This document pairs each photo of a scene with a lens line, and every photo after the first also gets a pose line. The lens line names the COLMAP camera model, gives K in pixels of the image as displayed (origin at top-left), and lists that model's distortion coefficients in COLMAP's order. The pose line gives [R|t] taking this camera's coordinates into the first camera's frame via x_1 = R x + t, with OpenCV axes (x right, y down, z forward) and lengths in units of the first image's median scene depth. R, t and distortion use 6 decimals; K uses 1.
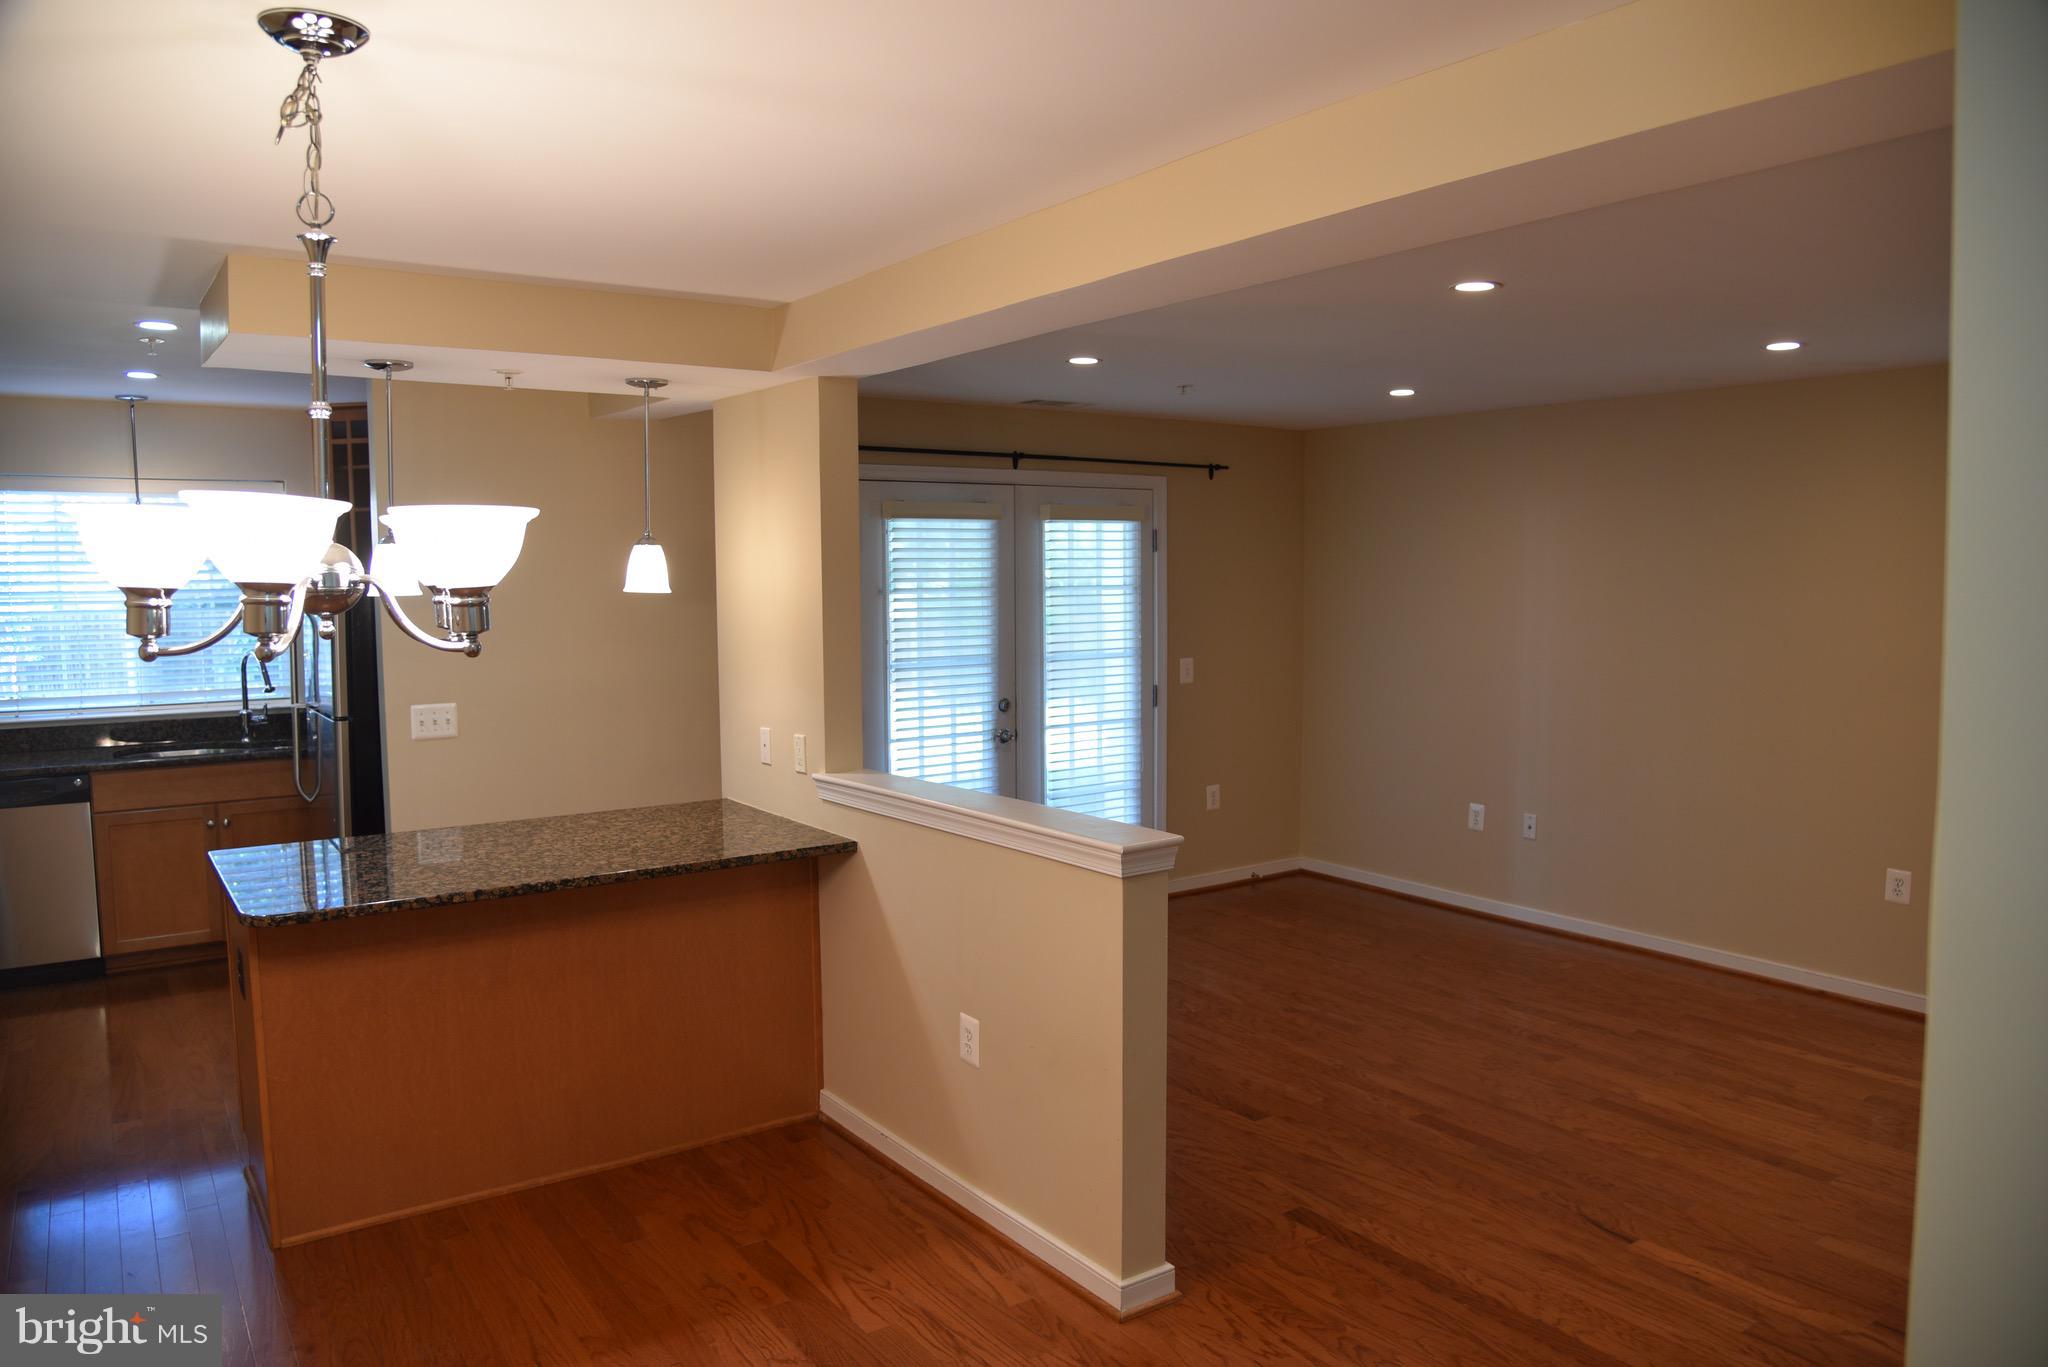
lens RADIAL K [[1400.4, 0, 1027.1], [0, 1400.4, 689.0], [0, 0, 1]] dist [-0.125273, 0.076879]
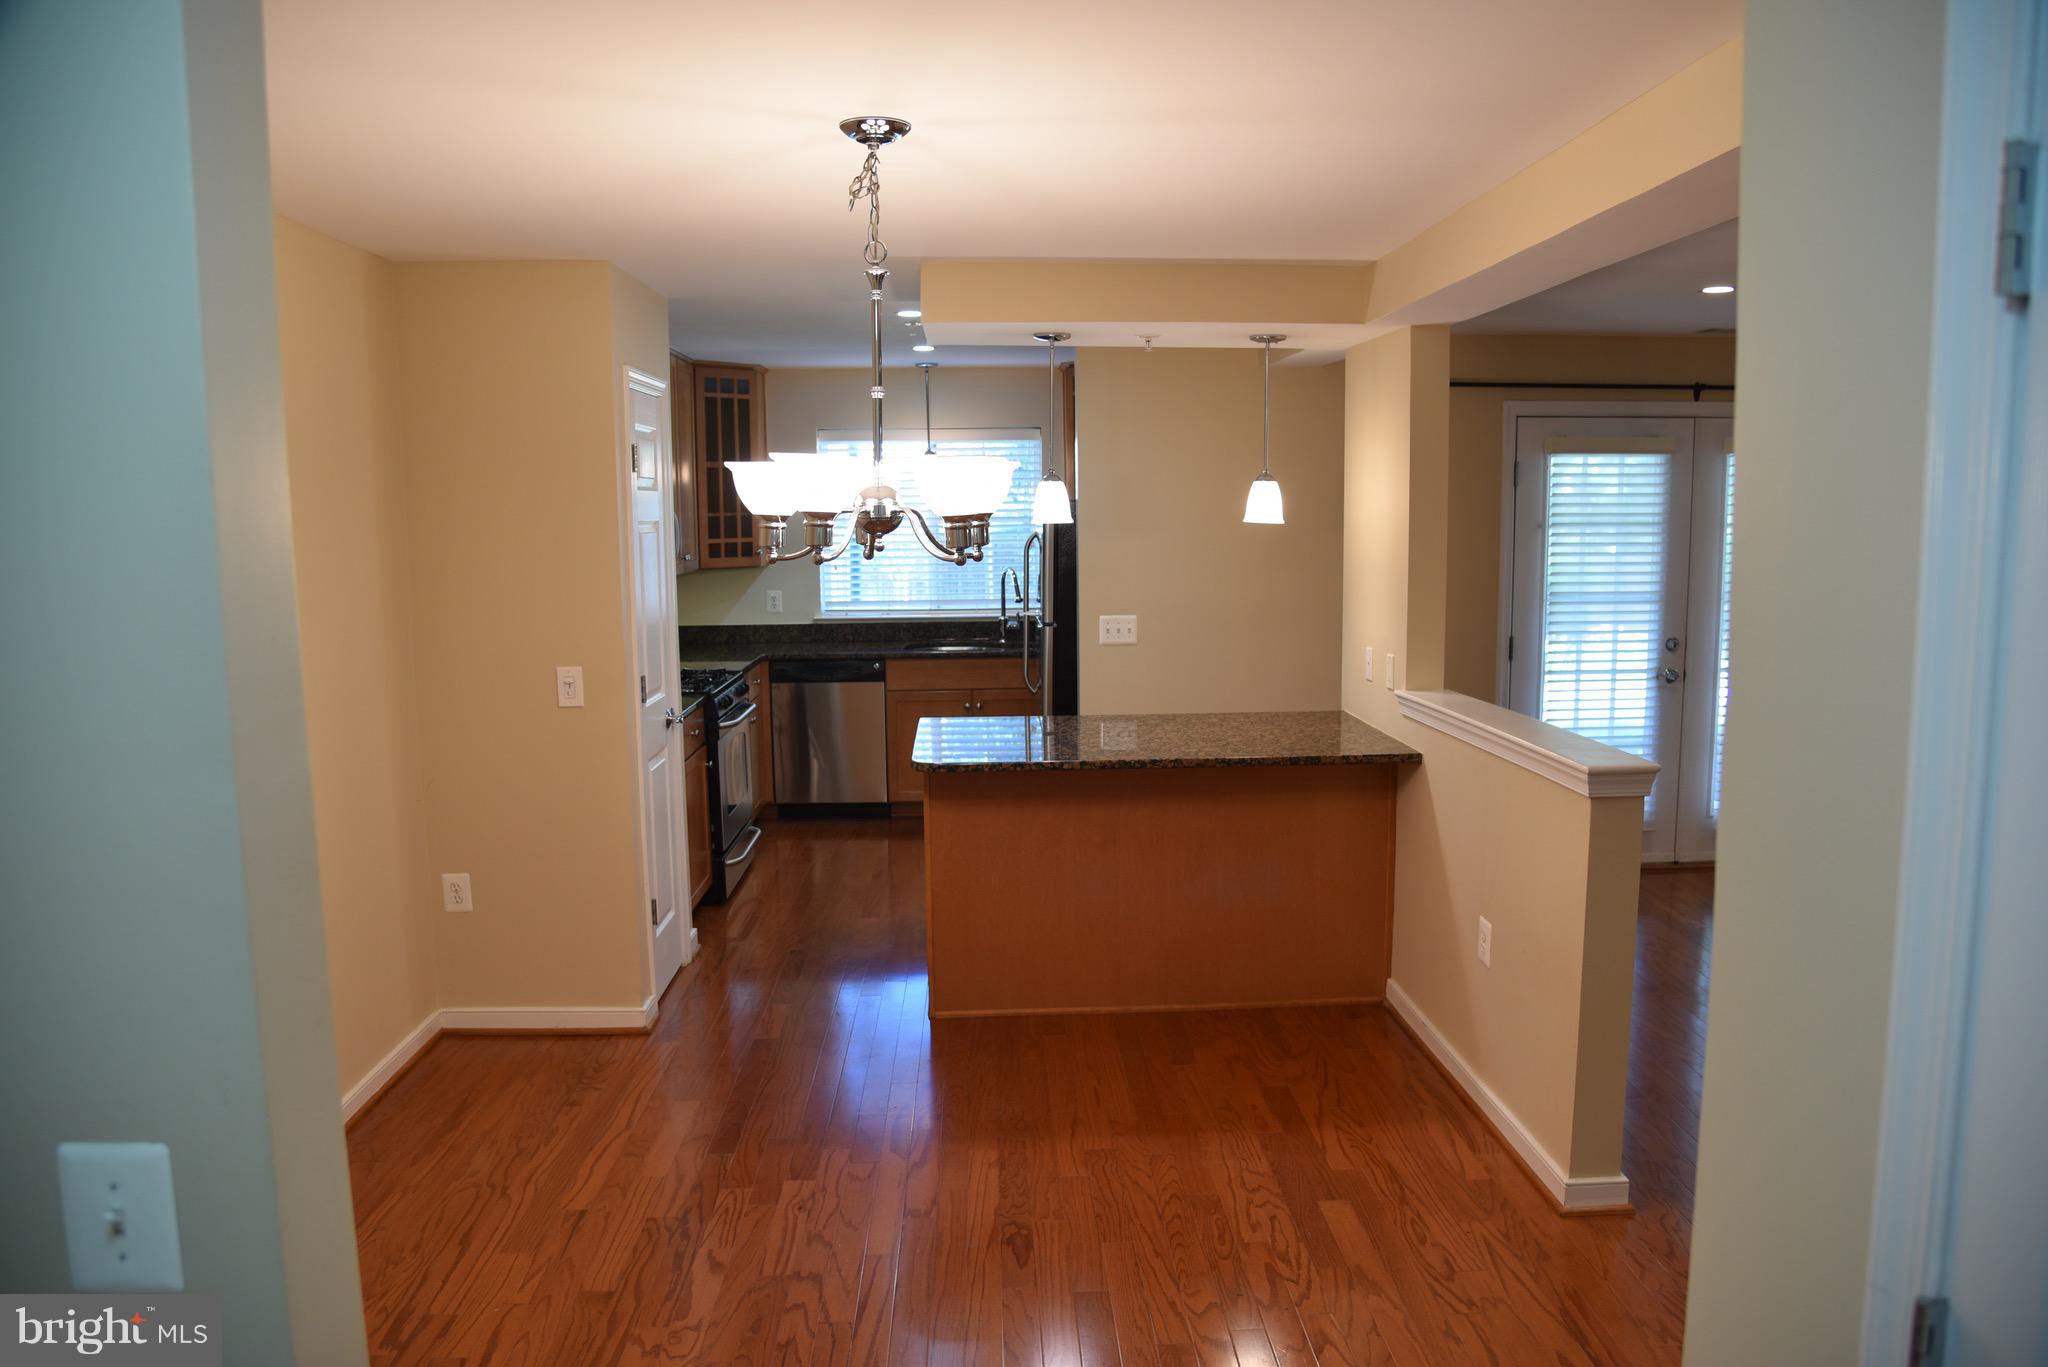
lens RADIAL K [[1400.4, 0, 1027.1], [0, 1400.4, 689.0], [0, 0, 1]] dist [-0.125273, 0.076879]
pose [[0.837508, 0.067009, -0.542301, 0.197769], [-0.041026, 0.997362, 0.059880, 0.006366], [0.544883, -0.027901, 0.838048, -0.073613]]
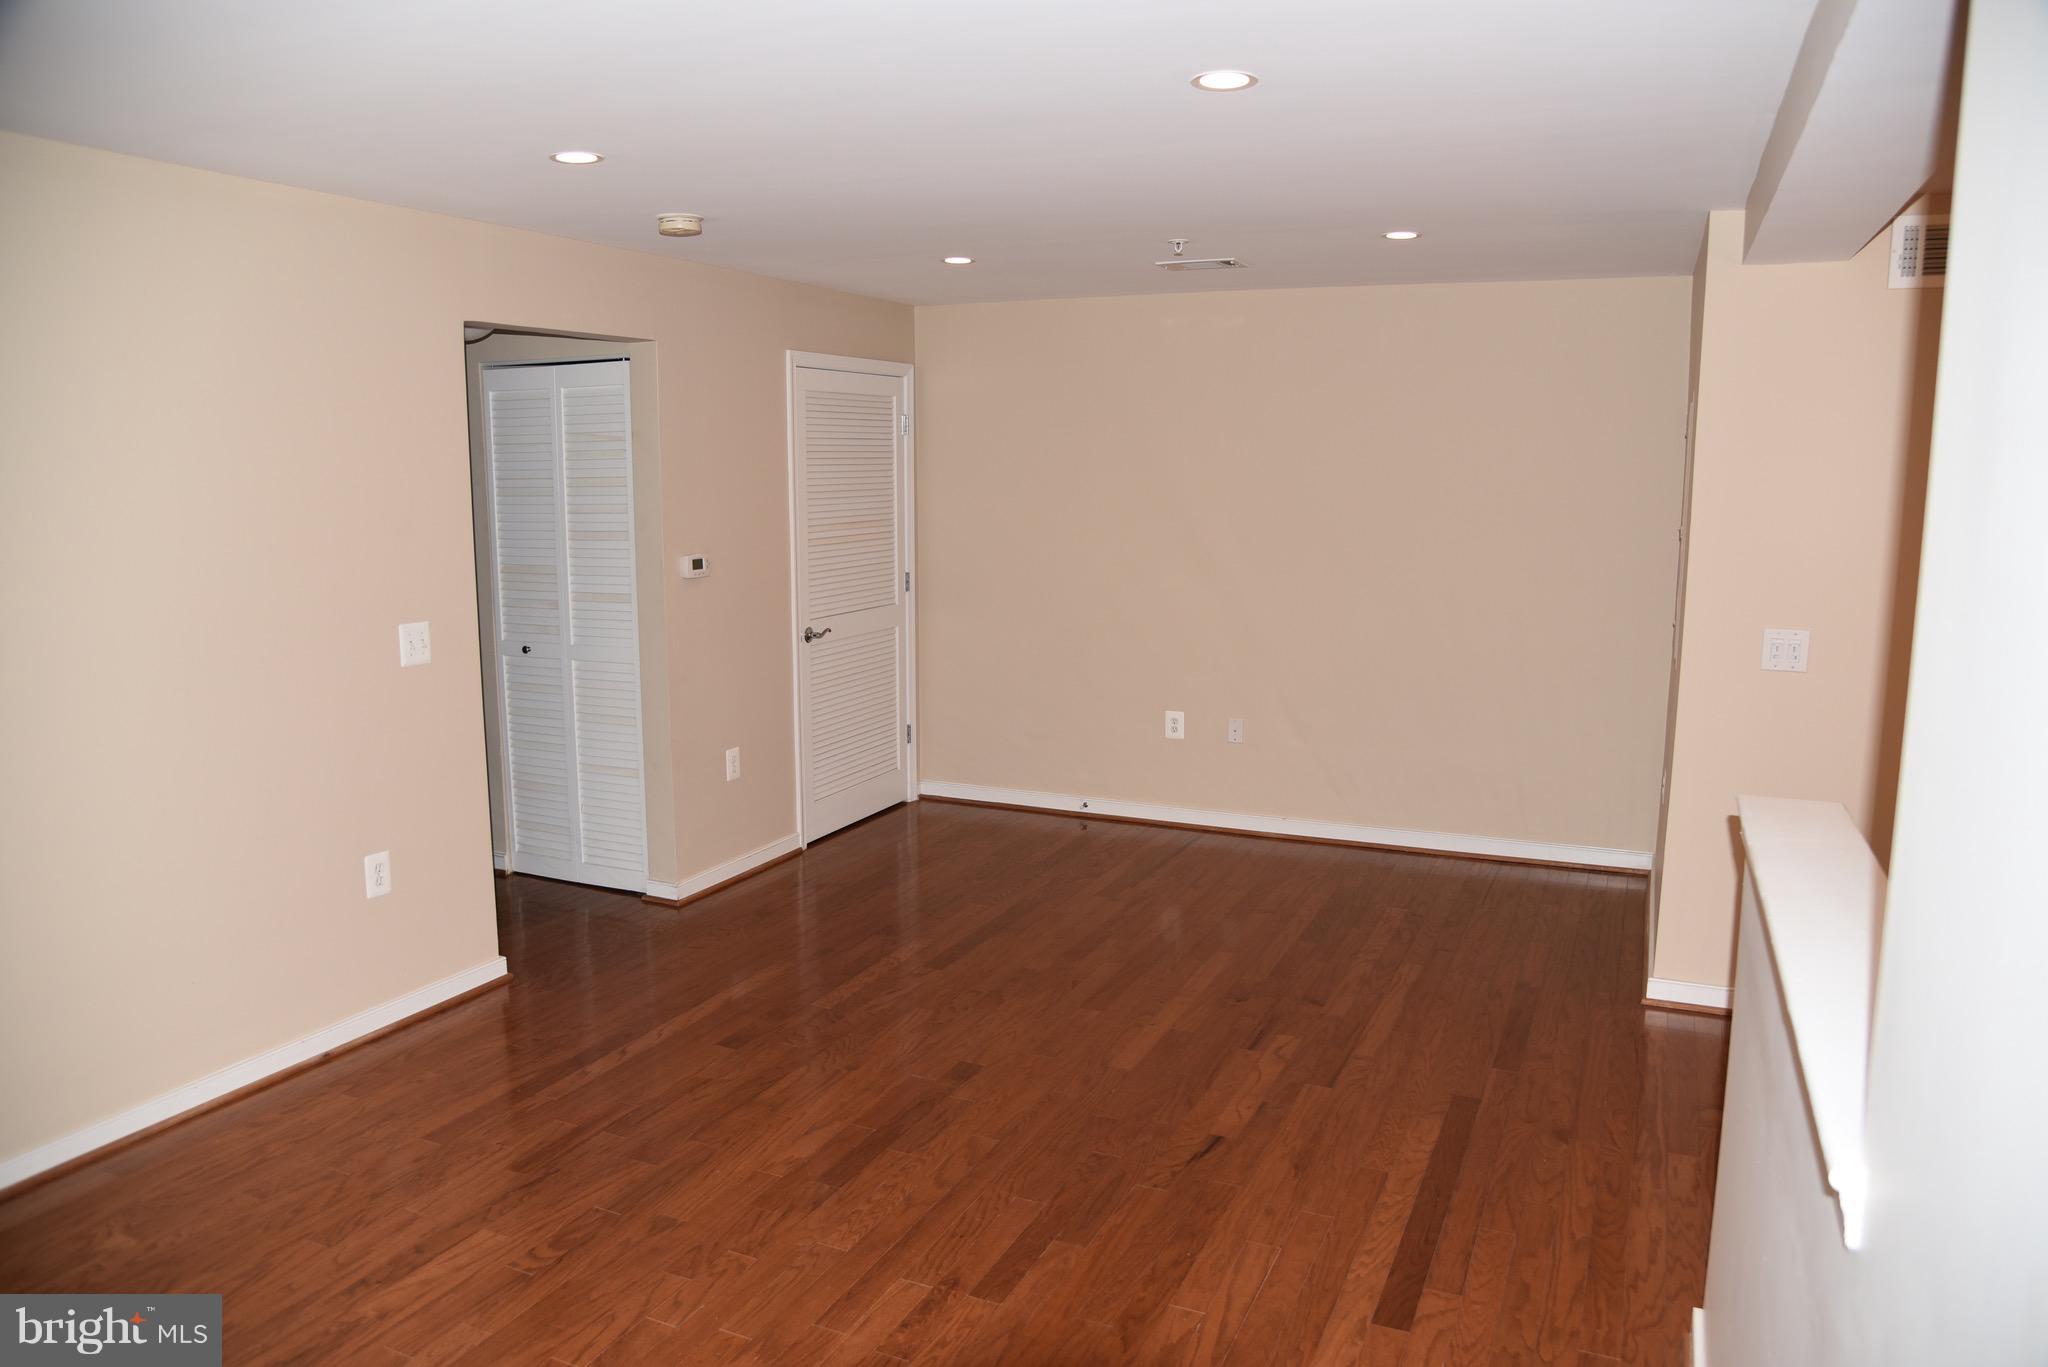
lens RADIAL K [[1400.4, 0, 1027.1], [0, 1400.4, 689.0], [0, 0, 1]] dist [-0.125273, 0.076879]
pose [[-0.510048, -0.129929, 0.850276, -0.254471], [0.075328, 0.977980, 0.194630, -0.104763], [-0.856841, 0.163320, -0.489030, 1.292786]]
